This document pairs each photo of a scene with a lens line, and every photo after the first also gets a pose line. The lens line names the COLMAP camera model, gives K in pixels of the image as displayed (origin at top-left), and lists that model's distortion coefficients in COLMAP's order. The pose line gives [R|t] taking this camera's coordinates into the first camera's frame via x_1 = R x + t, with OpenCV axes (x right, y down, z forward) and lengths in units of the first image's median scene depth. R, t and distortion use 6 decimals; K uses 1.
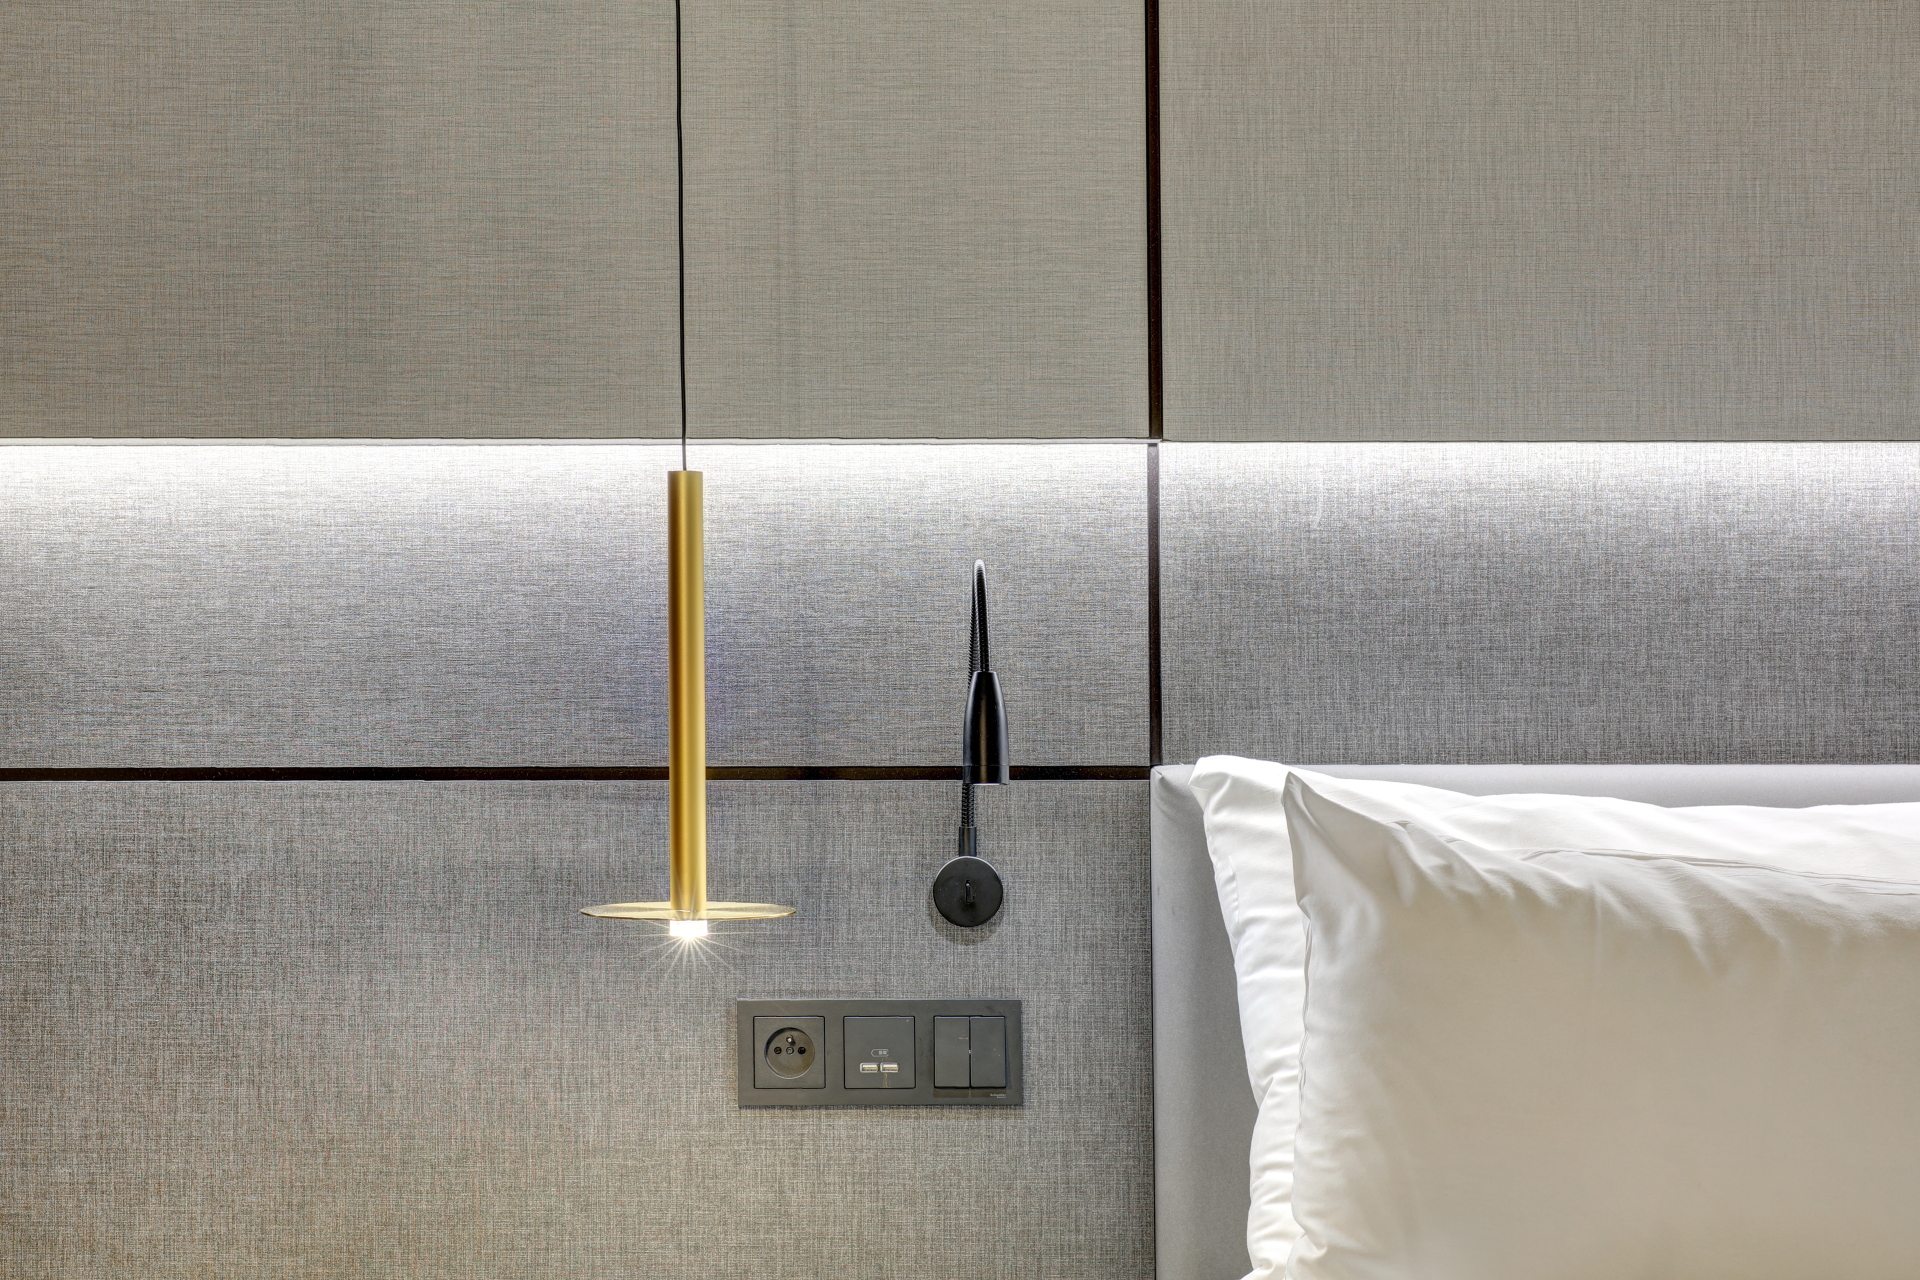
lens RADIAL K [[4134.3, 0, 957.6], [0, 4134.3, 636.3], [0, 0, 1]] dist [0.159545, 0.000000]
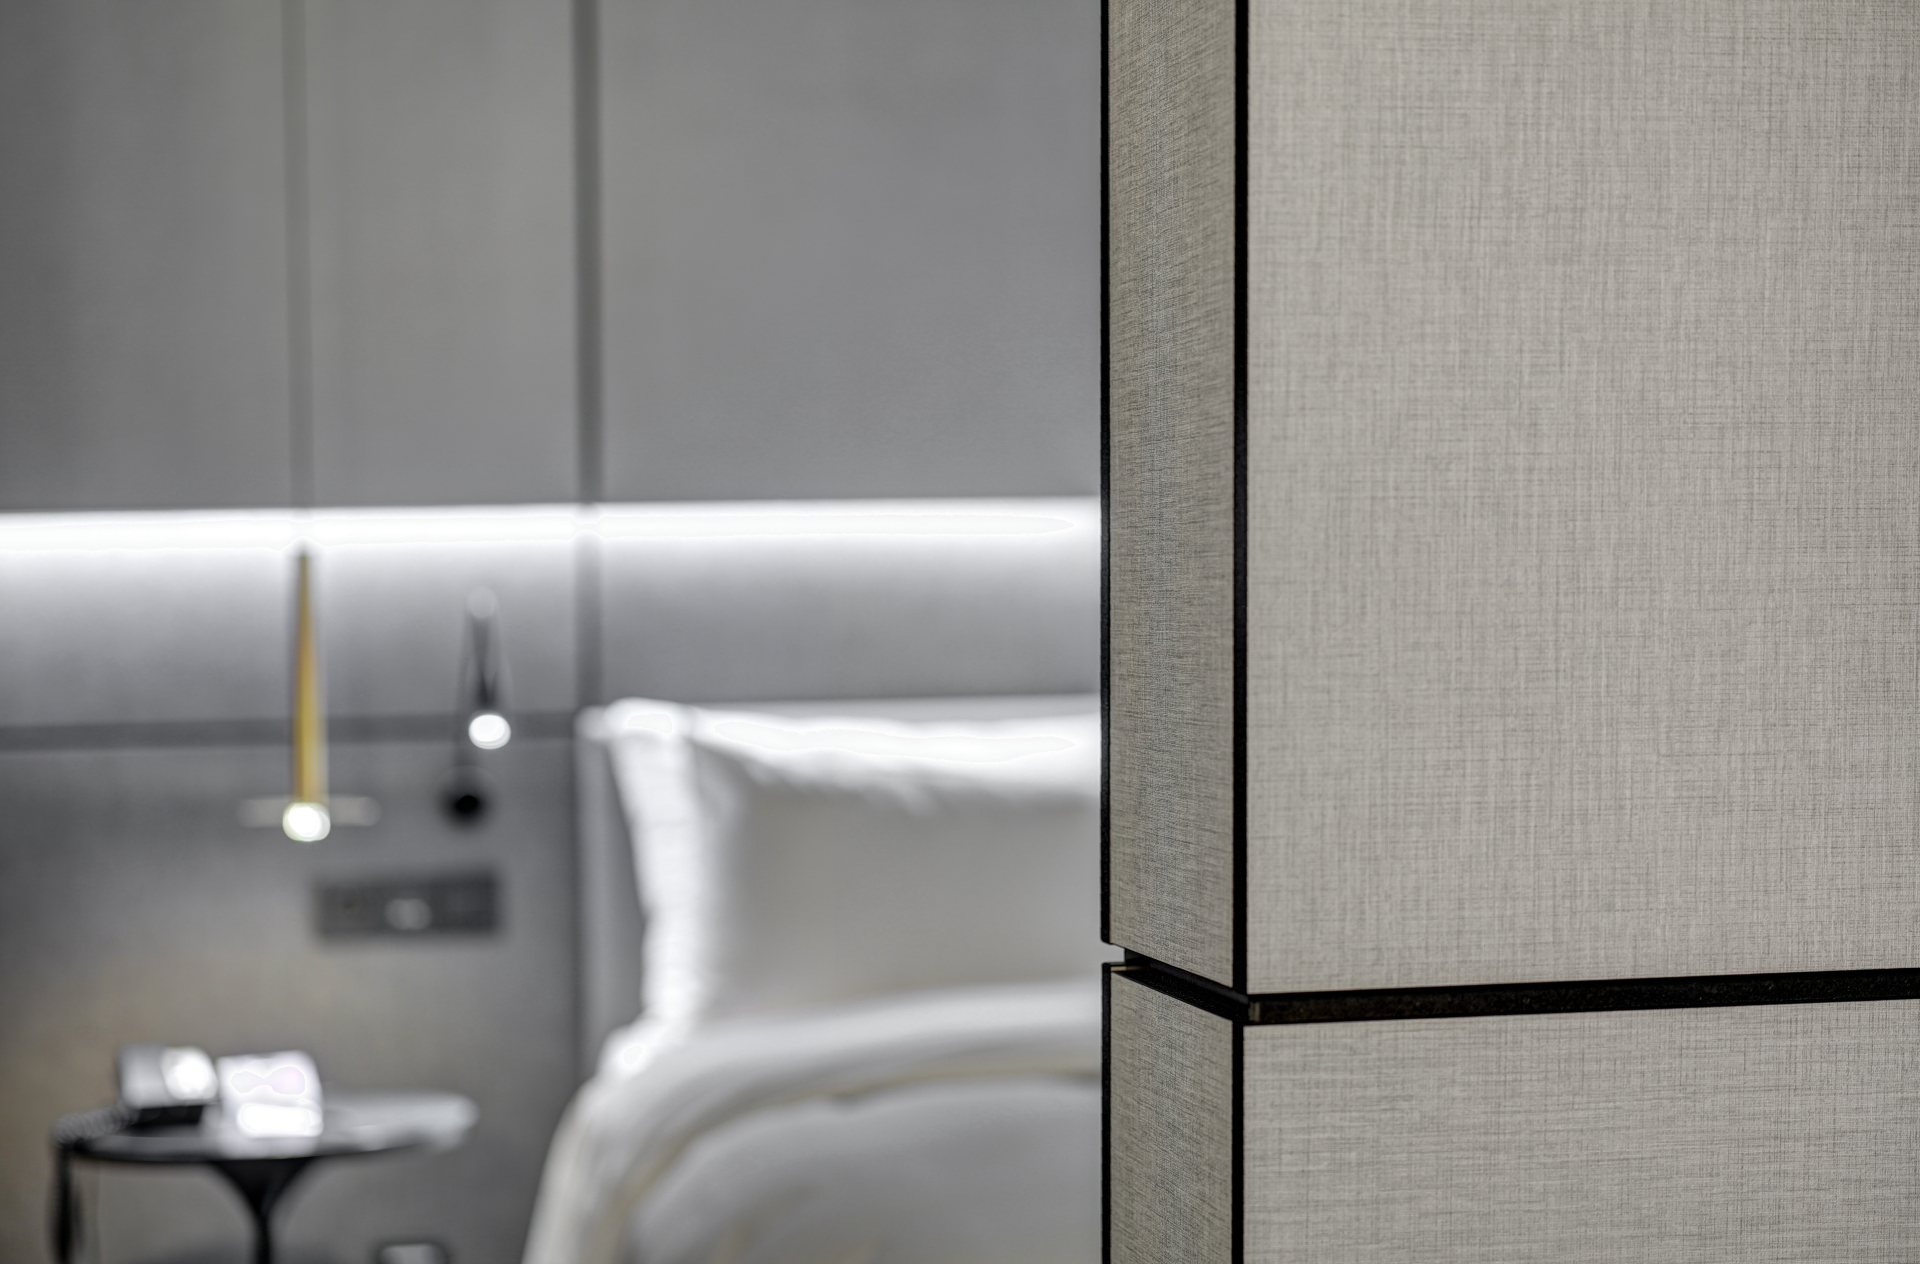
lens RADIAL K [[4134.3, 0, 965.6], [0, 4134.3, 632.6], [0, 0, 1]] dist [0.159545, 0.000000]
pose [[0.989509, -0.022868, 0.142648, -0.037087], [0.021797, 0.999721, 0.009069, -0.012152], [-0.142815, -0.005865, 0.989732, -0.627347]]
